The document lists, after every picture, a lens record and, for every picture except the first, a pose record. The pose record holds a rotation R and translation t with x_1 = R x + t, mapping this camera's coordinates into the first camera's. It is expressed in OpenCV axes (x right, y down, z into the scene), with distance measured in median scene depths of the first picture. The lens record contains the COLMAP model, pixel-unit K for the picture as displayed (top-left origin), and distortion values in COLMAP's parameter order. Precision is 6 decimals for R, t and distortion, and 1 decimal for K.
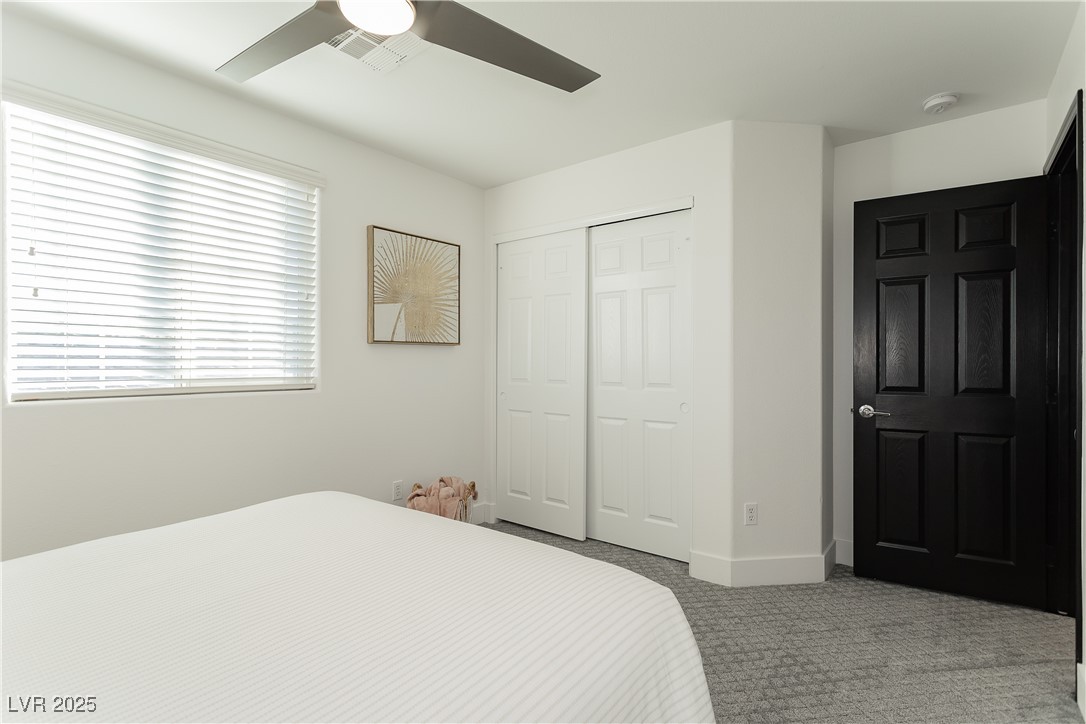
lens RADIAL K [[519.8, 0, 548.0], [0, 519.8, 368.0], [0, 0, 1]] dist [0.006491, 0.001344]
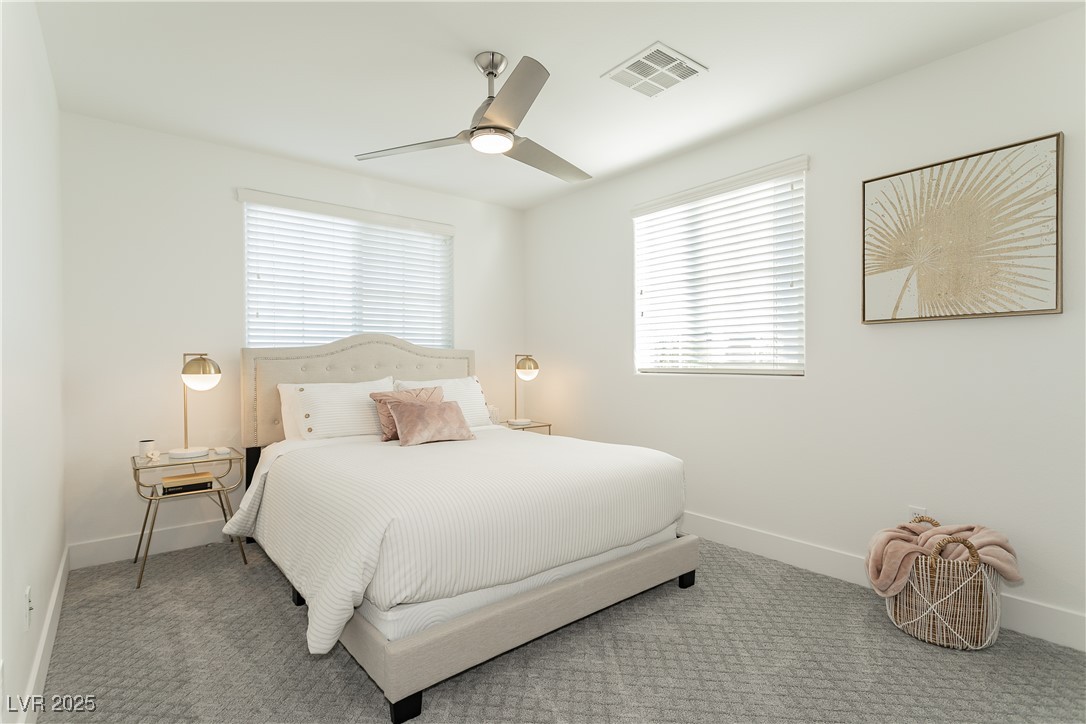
lens RADIAL K [[519.8, 0, 540.4], [0, 519.8, 365.8], [0, 0, 1]] dist [0.006491, 0.001344]
pose [[-0.206364, 0.017732, -0.978315, 0.578109], [0.000318, 0.999837, 0.018055, 0.003914], [0.978475, 0.003415, -0.206336, 0.662532]]
